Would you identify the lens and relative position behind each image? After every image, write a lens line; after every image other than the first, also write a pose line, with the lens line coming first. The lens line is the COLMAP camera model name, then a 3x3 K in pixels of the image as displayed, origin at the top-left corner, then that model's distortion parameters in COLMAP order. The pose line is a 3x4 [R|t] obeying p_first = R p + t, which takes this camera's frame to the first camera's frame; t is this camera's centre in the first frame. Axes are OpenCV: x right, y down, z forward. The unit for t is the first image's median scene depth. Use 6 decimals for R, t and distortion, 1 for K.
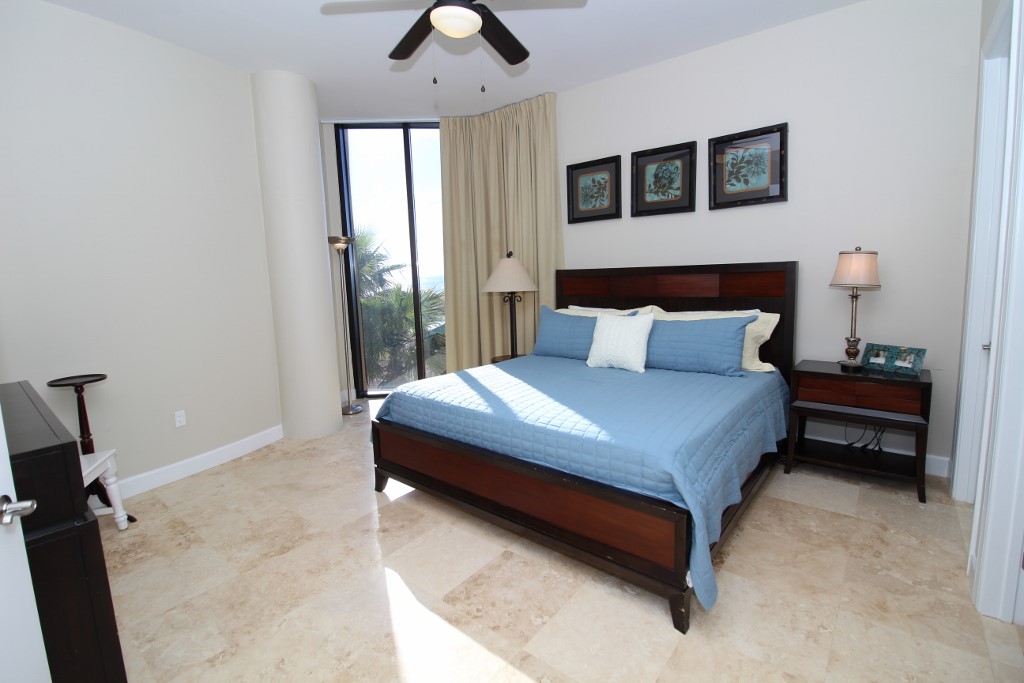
lens RADIAL K [[472.4, 0, 513.5], [0, 472.4, 327.3], [0, 0, 1]] dist [0.001994, -0.013880]
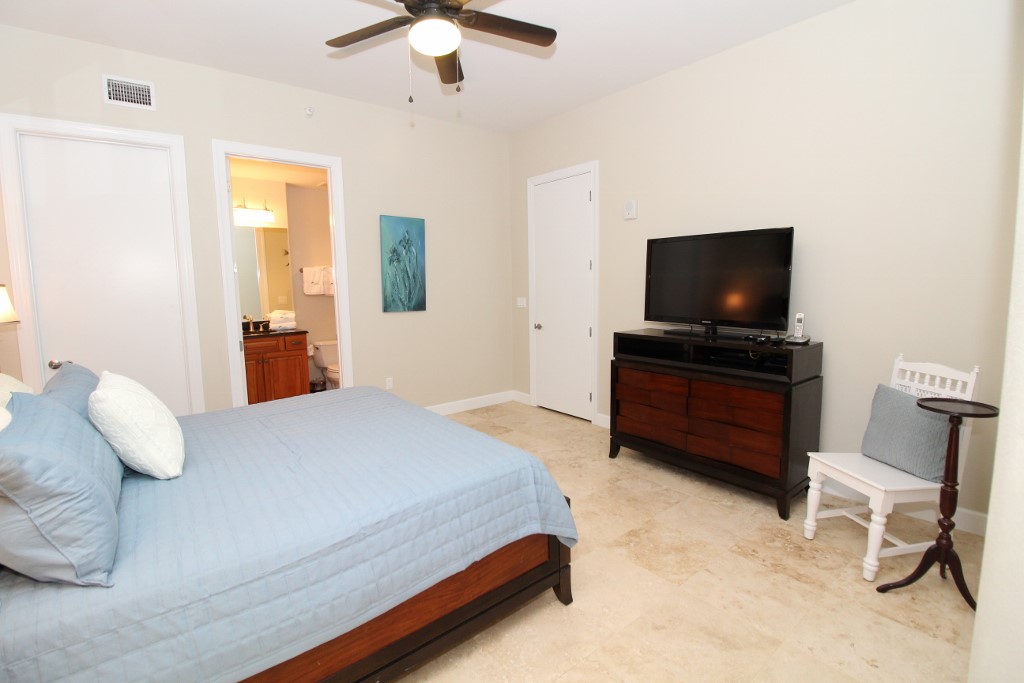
lens RADIAL K [[472.4, 0, 513.5], [0, 472.4, 327.3], [0, 0, 1]] dist [0.001994, -0.013880]
pose [[-0.979863, 0.029984, 0.197406, -0.412286], [0.072400, 0.974732, 0.211319, -0.214567], [-0.186081, 0.221356, -0.957275, 1.829197]]
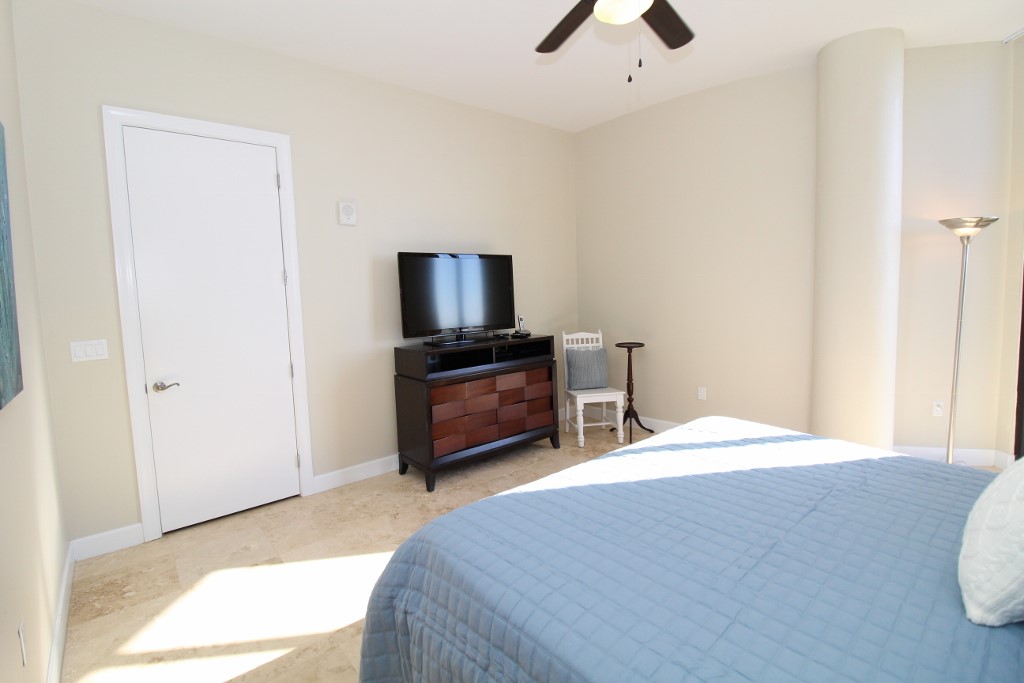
lens RADIAL K [[472.4, 0, 513.5], [0, 472.4, 327.3], [0, 0, 1]] dist [0.001994, -0.013880]
pose [[-0.183064, 0.117173, -0.976093, 0.737582], [-0.078107, 0.988000, 0.133251, -0.134557], [0.979993, 0.100633, -0.171715, 0.894659]]
